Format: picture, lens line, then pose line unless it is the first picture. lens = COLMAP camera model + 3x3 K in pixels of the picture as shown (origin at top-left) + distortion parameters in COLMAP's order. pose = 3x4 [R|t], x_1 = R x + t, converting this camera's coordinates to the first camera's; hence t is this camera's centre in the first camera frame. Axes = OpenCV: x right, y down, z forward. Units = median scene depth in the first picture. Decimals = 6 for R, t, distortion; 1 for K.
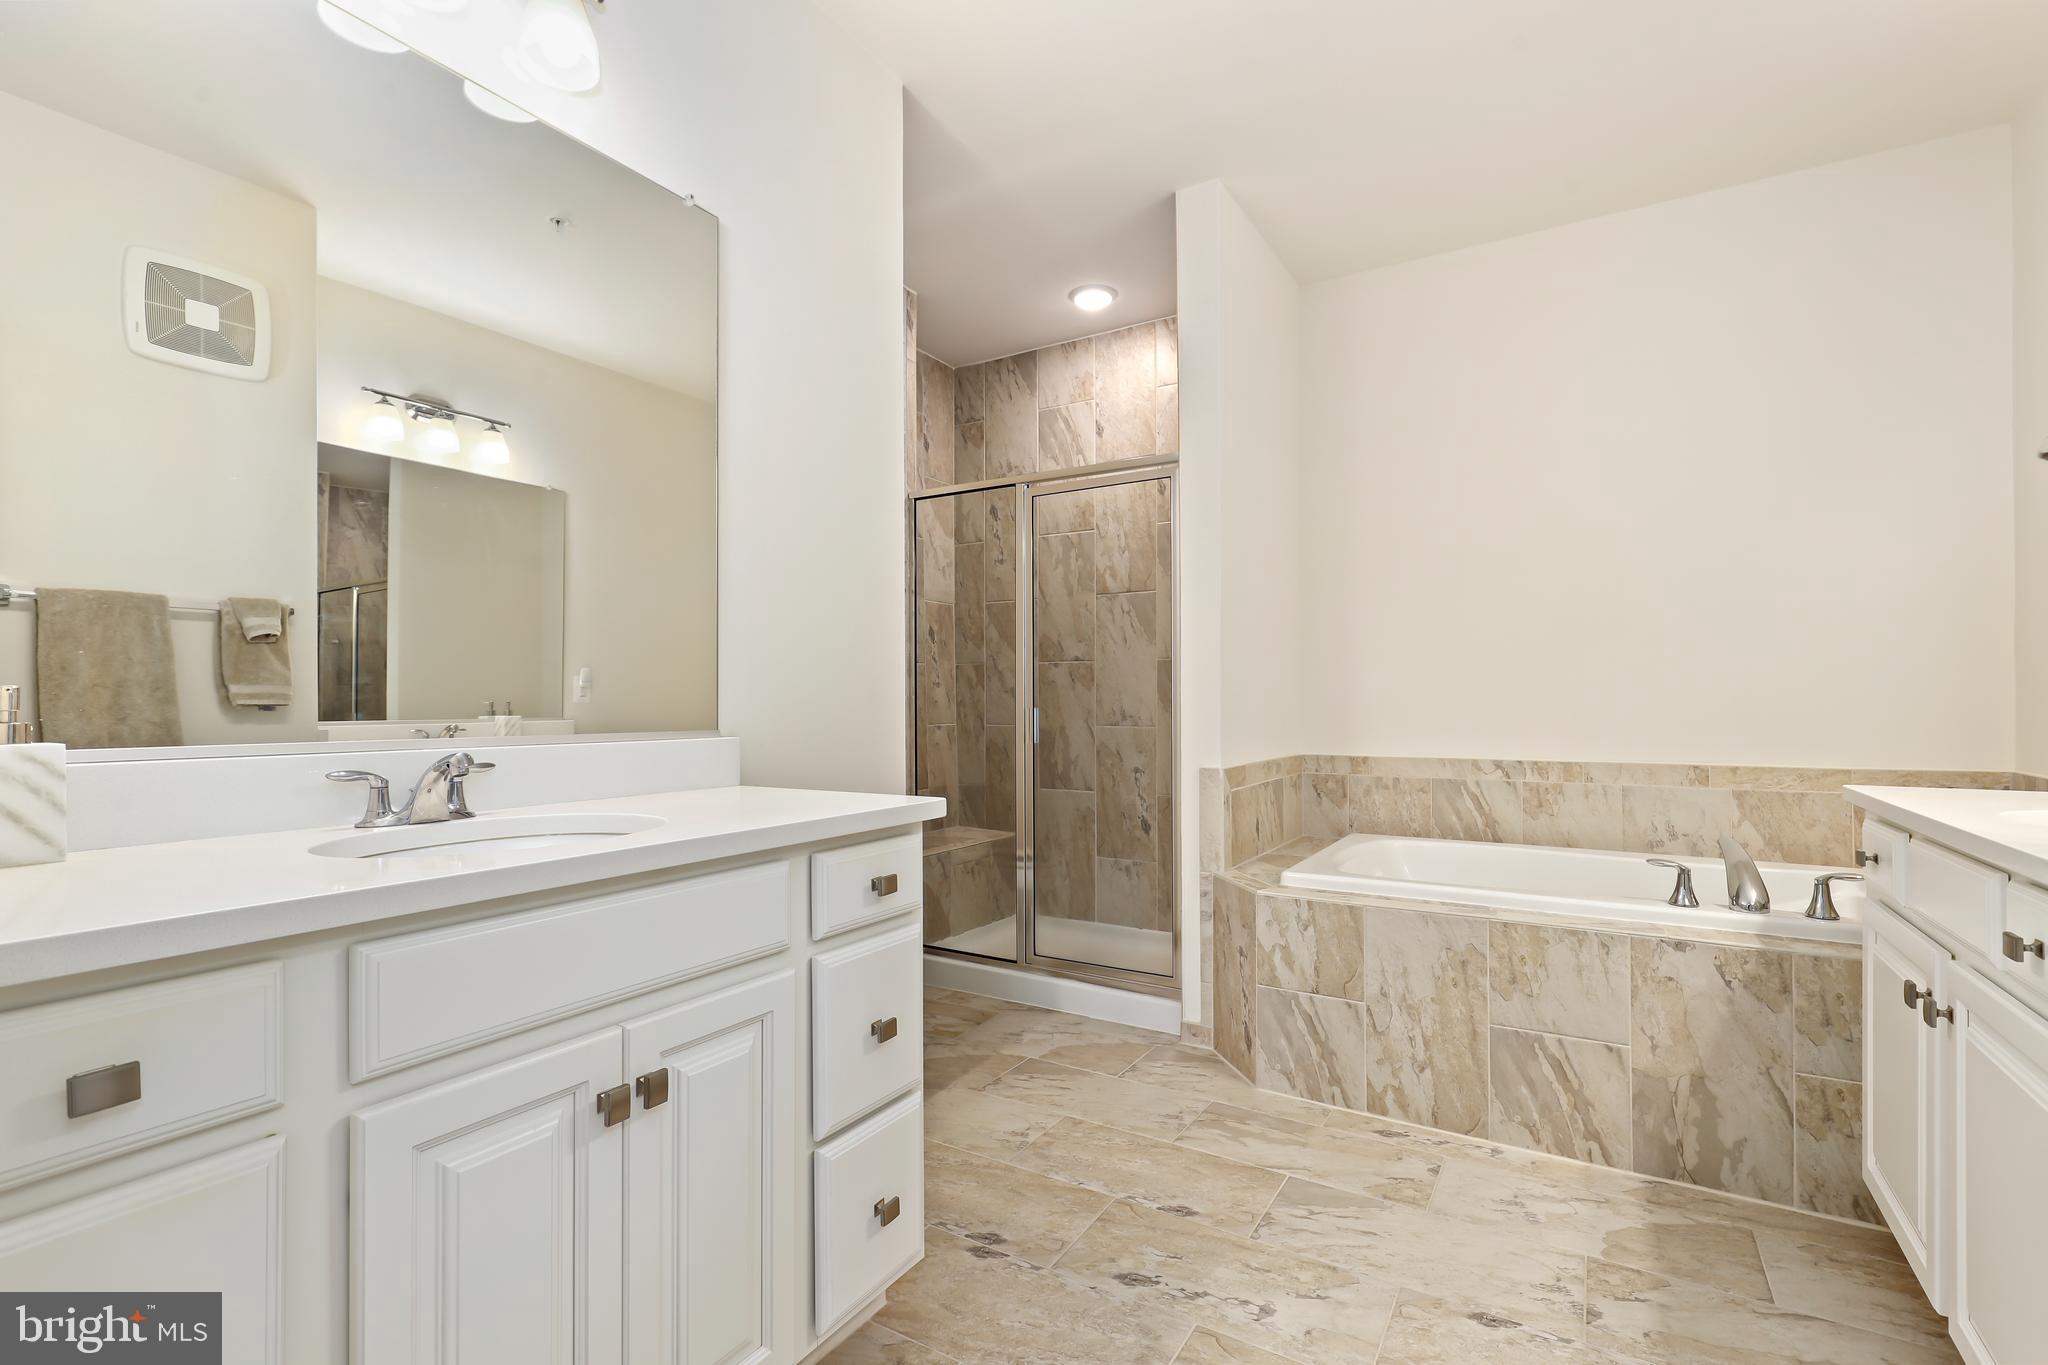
lens RADIAL K [[937.8, 0, 1021.4], [0, 937.8, 690.2], [0, 0, 1]] dist [0.001641, -0.002643]
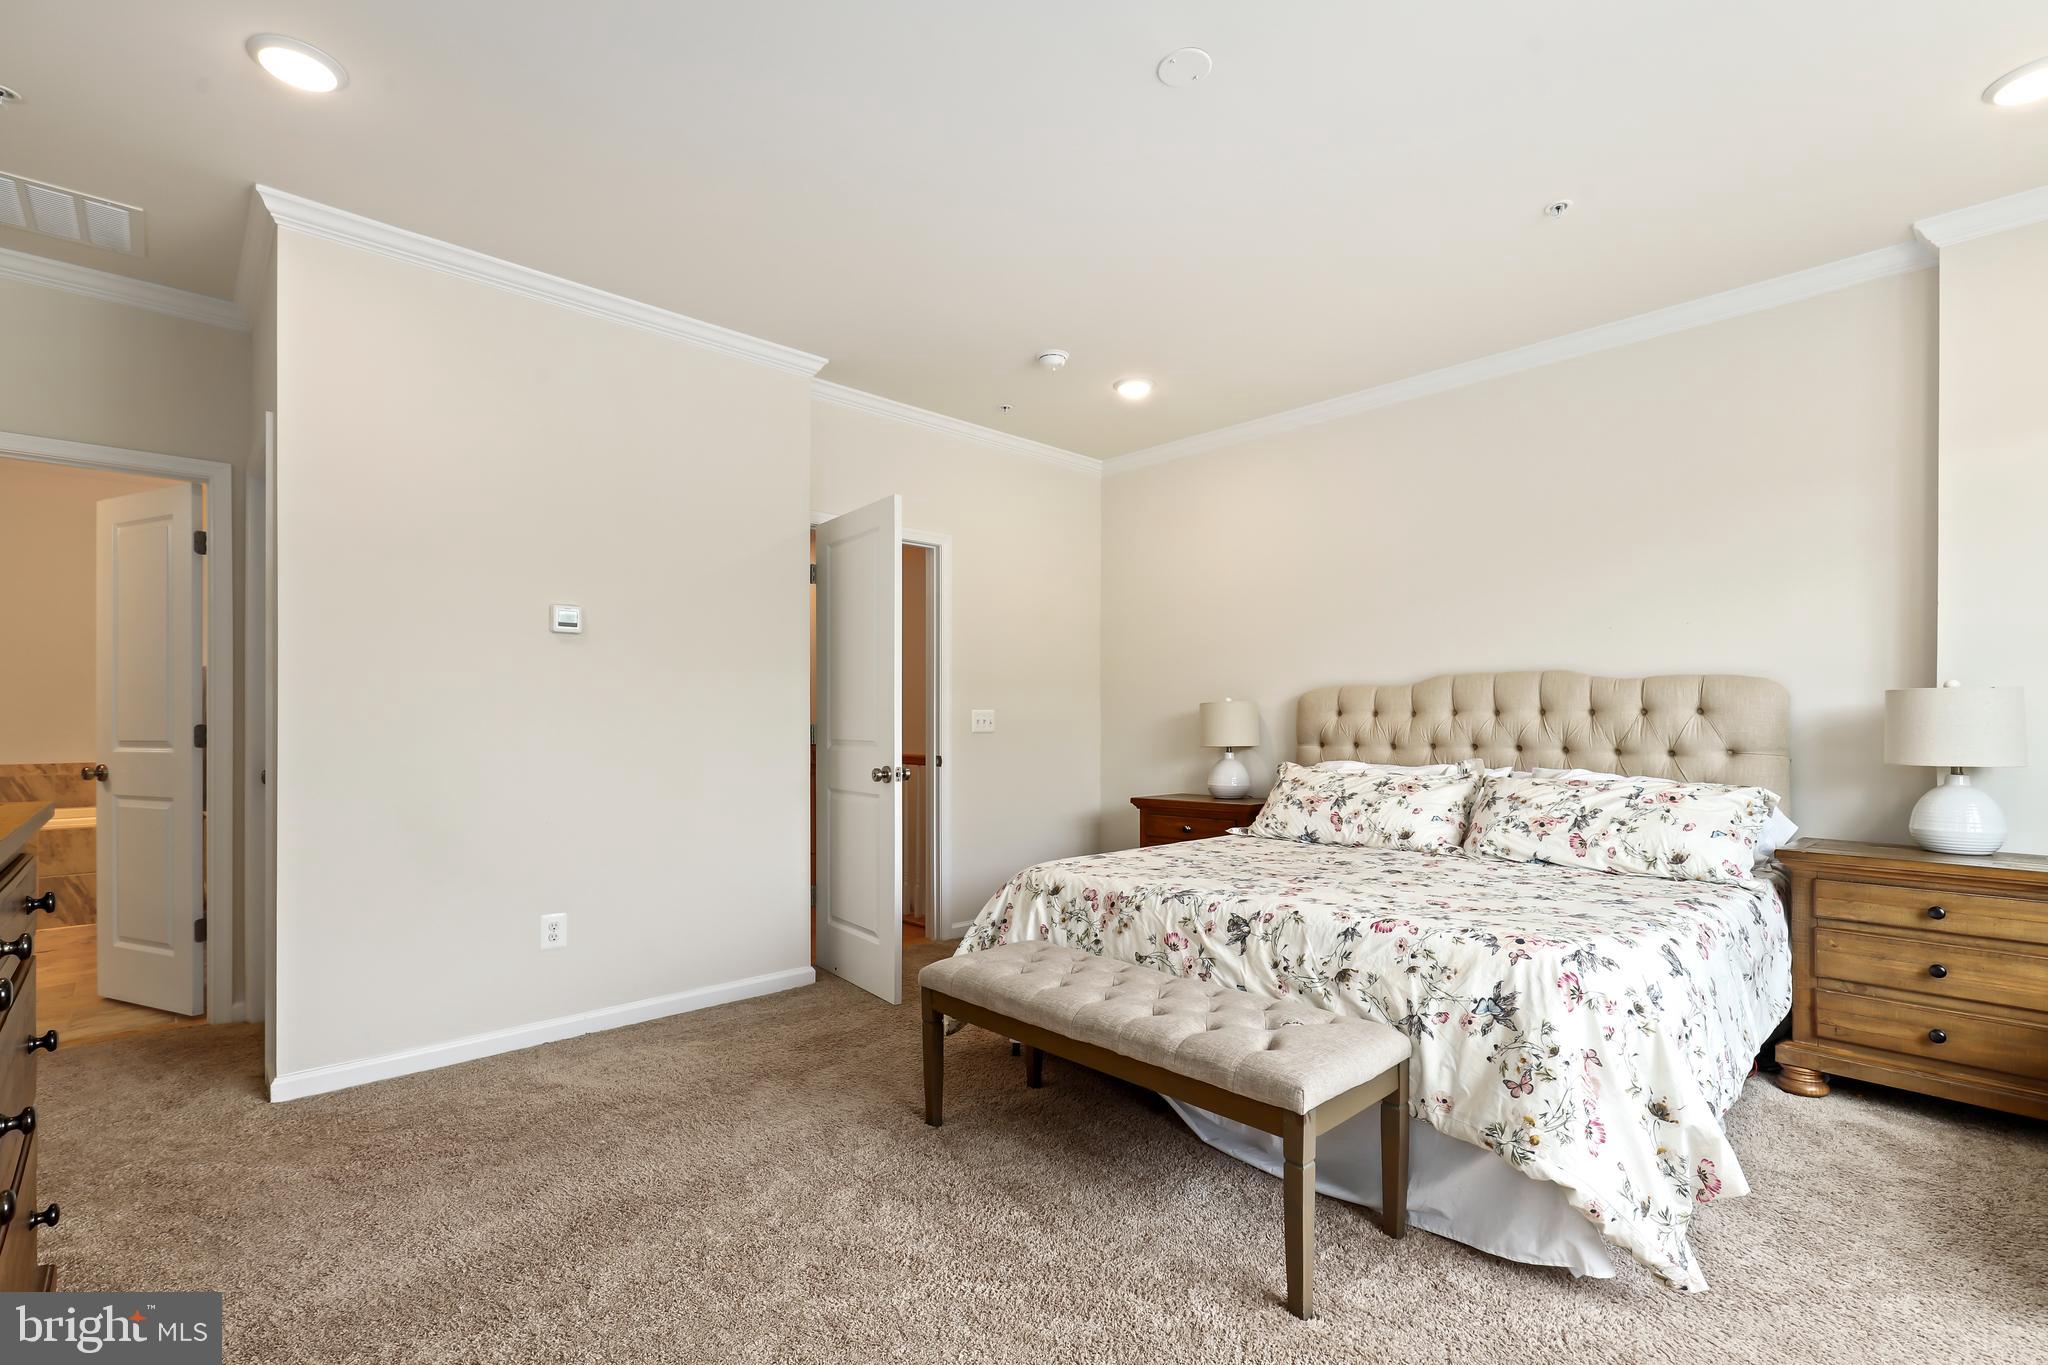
lens RADIAL K [[937.8, 0, 1024.1], [0, 937.8, 695.4], [0, 0, 1]] dist [0.001641, -0.002643]
pose [[0.262047, 0.011452, 0.964987, -1.173359], [-0.003286, 0.999934, -0.010975, -0.070605], [-0.965050, -0.000295, 0.262067, -2.079988]]
